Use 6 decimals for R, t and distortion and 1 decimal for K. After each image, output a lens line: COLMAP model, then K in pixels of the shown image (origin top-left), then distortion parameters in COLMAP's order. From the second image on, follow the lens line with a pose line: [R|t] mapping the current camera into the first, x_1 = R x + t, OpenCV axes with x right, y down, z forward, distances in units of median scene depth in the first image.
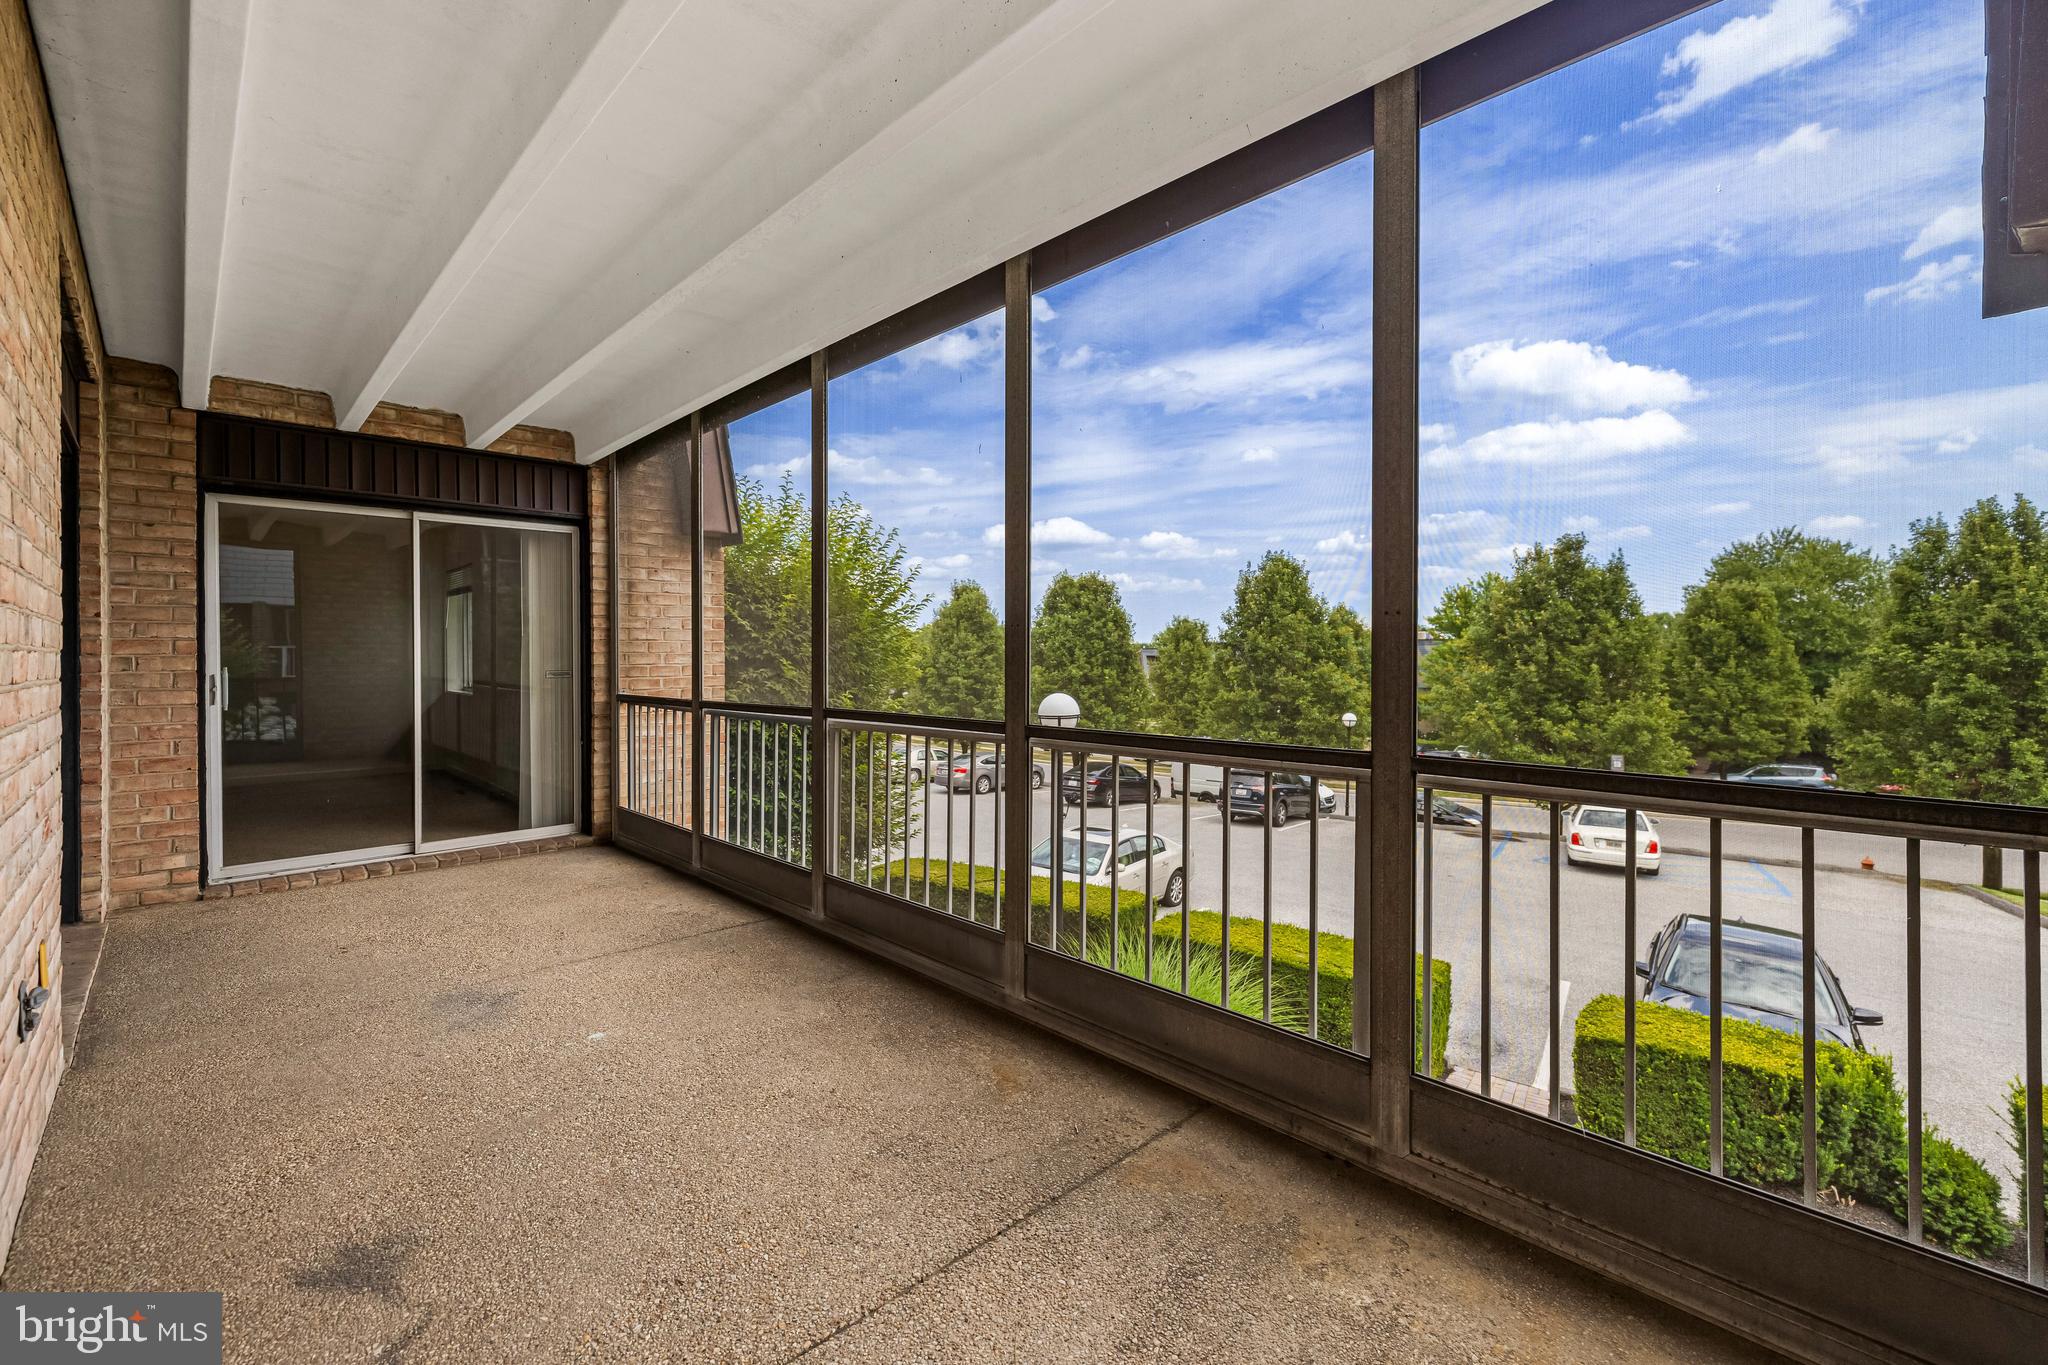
lens RADIAL K [[861.1, 0, 1027.1], [0, 861.1, 668.9], [0, 0, 1]] dist [0.000854, 0.000465]
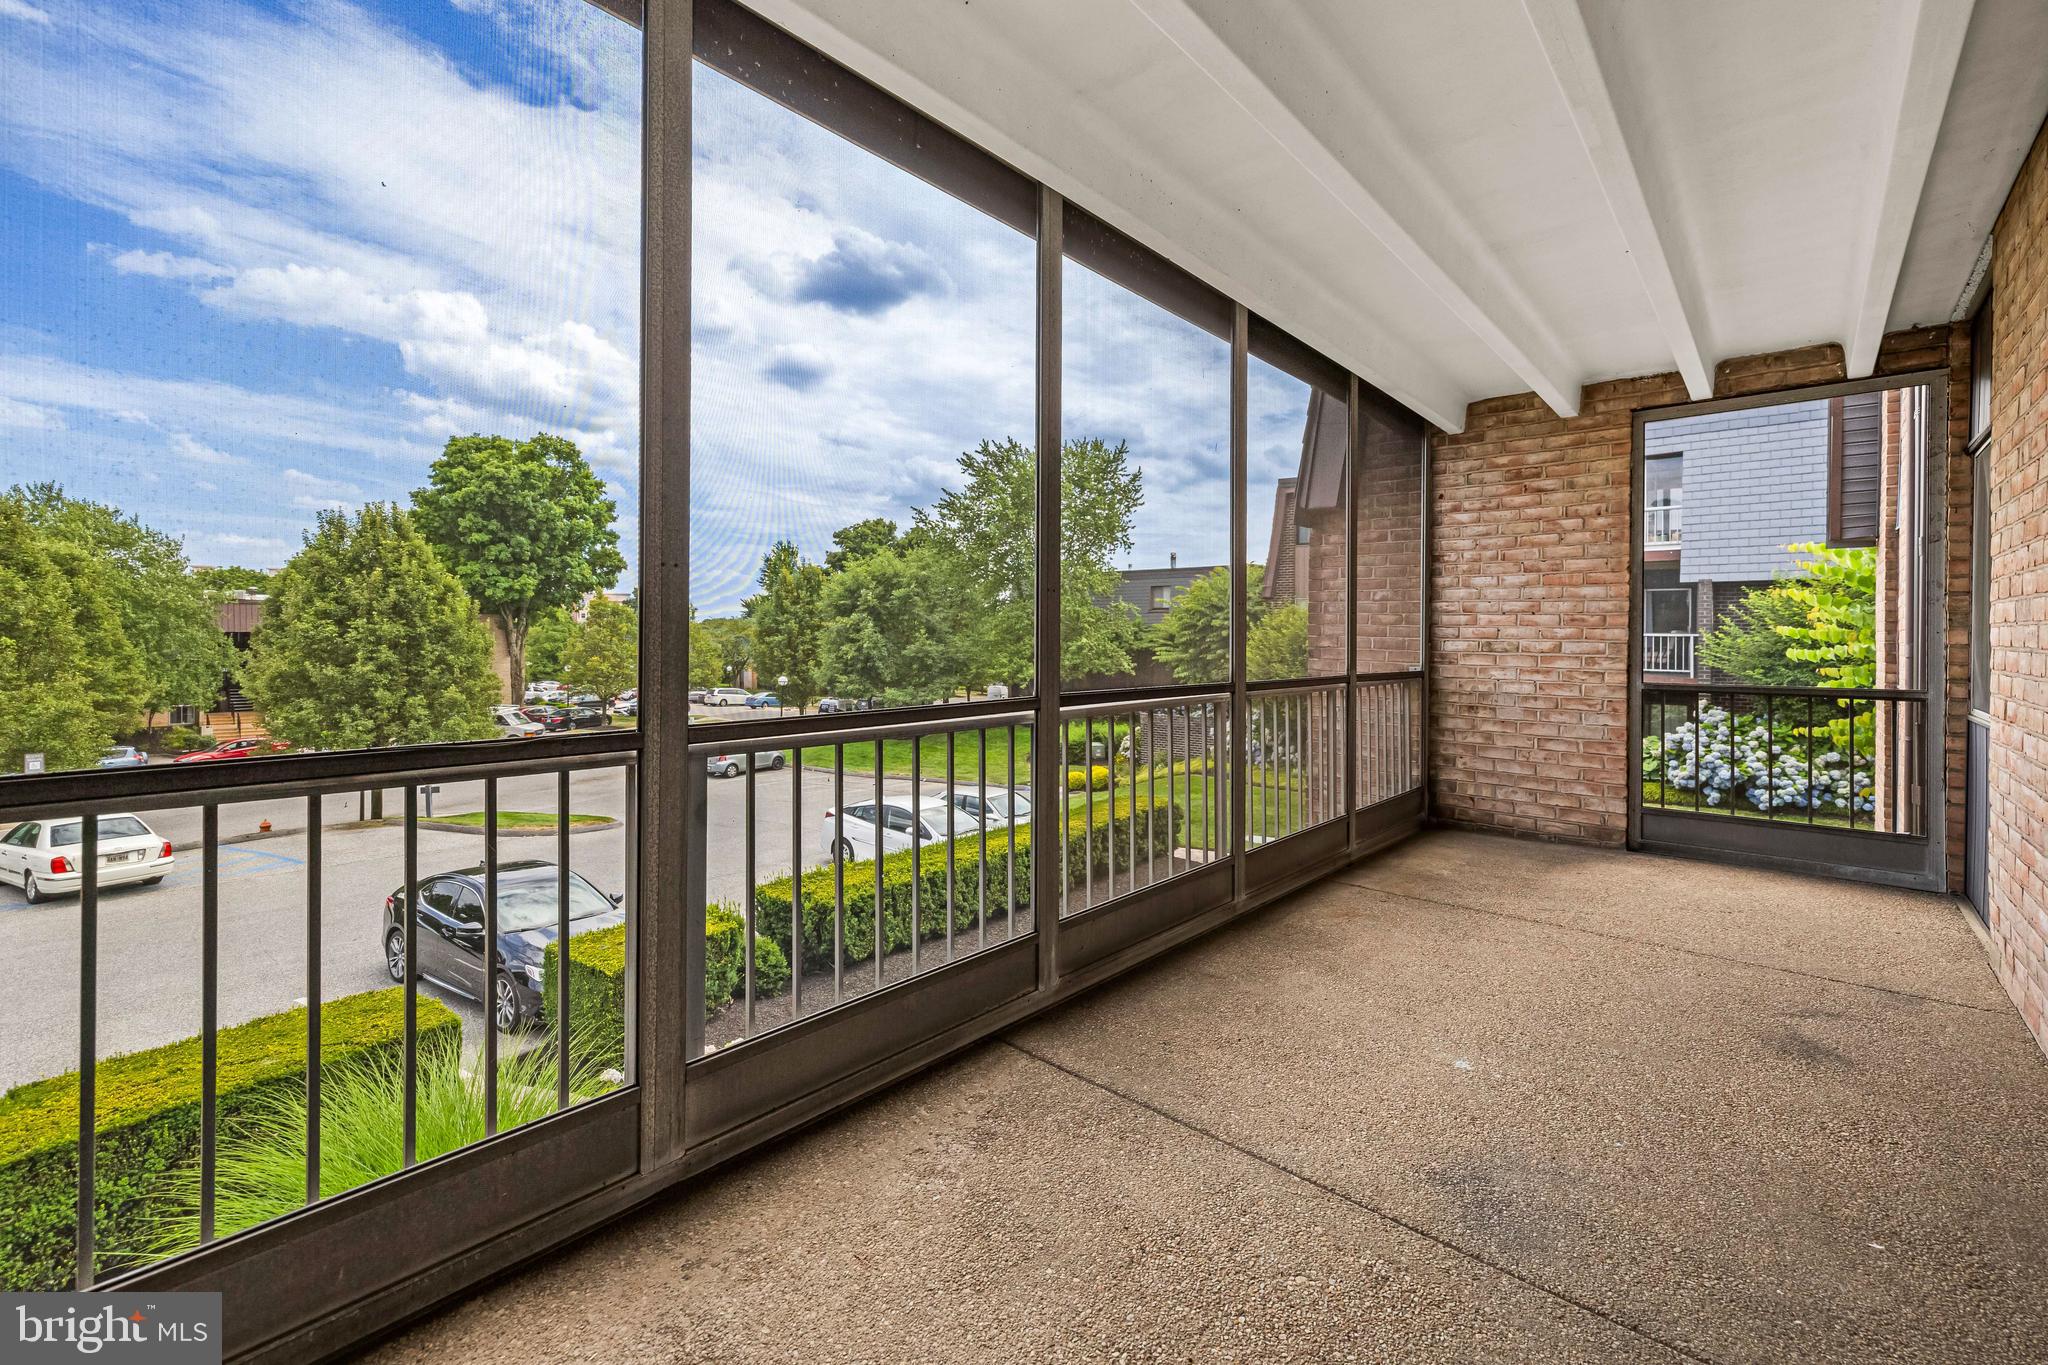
lens RADIAL K [[861.1, 0, 1017.7], [0, 861.1, 643.9], [0, 0, 1]] dist [0.000854, 0.000465]
pose [[-0.059496, -0.005477, 0.998214, -0.159532], [0.003980, 0.999976, 0.005724, -0.000101], [-0.998221, 0.004313, -0.059473, 0.179315]]
